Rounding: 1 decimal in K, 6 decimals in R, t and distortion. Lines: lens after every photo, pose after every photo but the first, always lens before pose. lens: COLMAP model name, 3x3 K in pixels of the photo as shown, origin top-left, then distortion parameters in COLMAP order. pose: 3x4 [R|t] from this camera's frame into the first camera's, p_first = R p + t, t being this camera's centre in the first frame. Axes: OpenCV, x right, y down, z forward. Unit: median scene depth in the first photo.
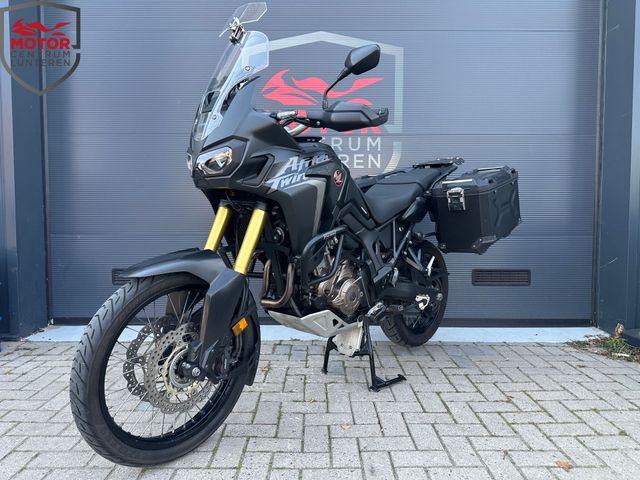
lens RADIAL K [[453.2, 0, 321.3], [0, 453.2, 245.0], [0, 0, 1]] dist [0.034438, -0.053069]
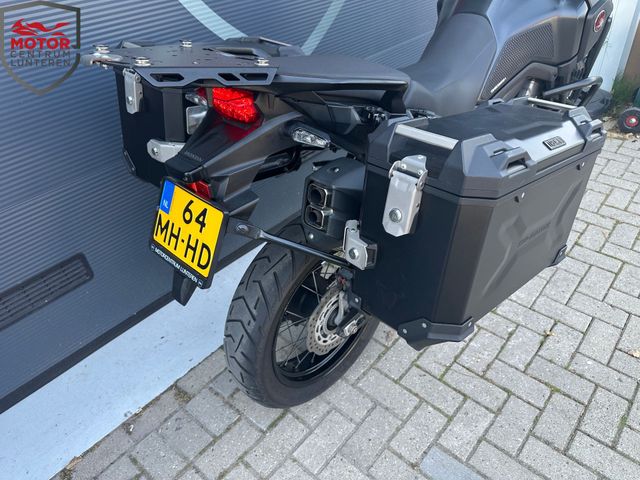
lens RADIAL K [[453.2, 0, 325.1], [0, 453.2, 242.3], [0, 0, 1]] dist [0.034438, -0.053069]
pose [[0.662112, -0.487206, 0.569419, -0.570834], [0.115897, 0.817258, 0.564498, -0.255921], [-0.740388, -0.307767, 0.597582, 0.706966]]
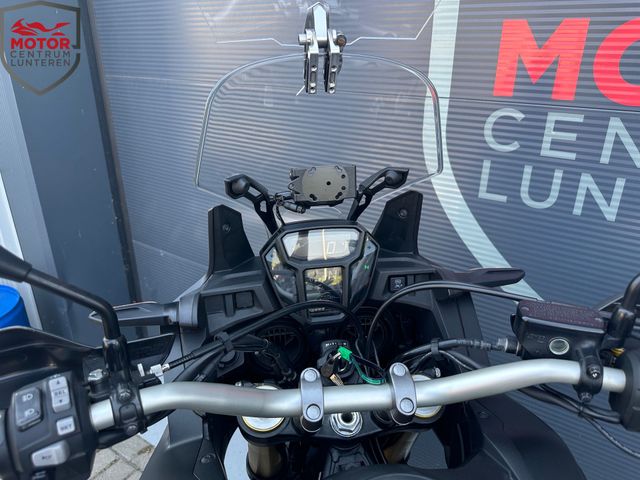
lens RADIAL K [[453.2, 0, 330.1], [0, 453.2, 232.7], [0, 0, 1]] dist [0.034438, -0.053069]
pose [[0.833859, 0.216309, -0.507828, -0.052973], [-0.037936, 0.940299, 0.338229, -0.339342], [0.550672, -0.262770, 0.792283, 0.852219]]
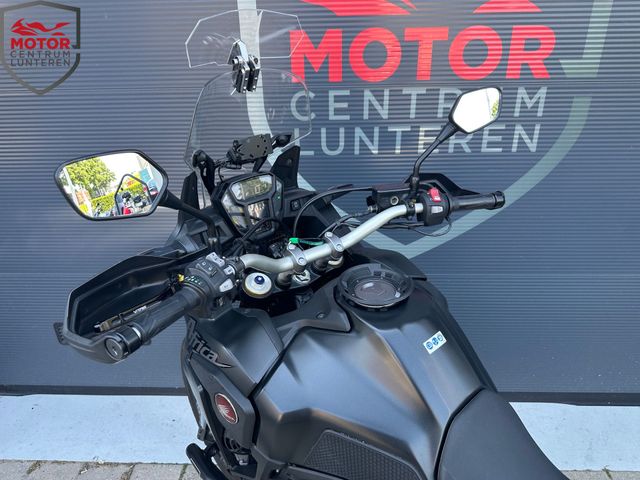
lens RADIAL K [[453.2, 0, 317.2], [0, 453.2, 241.5], [0, 0, 1]] dist [0.034438, -0.053069]
pose [[0.999039, -0.005625, -0.043456, -0.109390], [0.021614, 0.925940, 0.377051, -0.354076], [0.038117, -0.377628, 0.925173, 0.656614]]
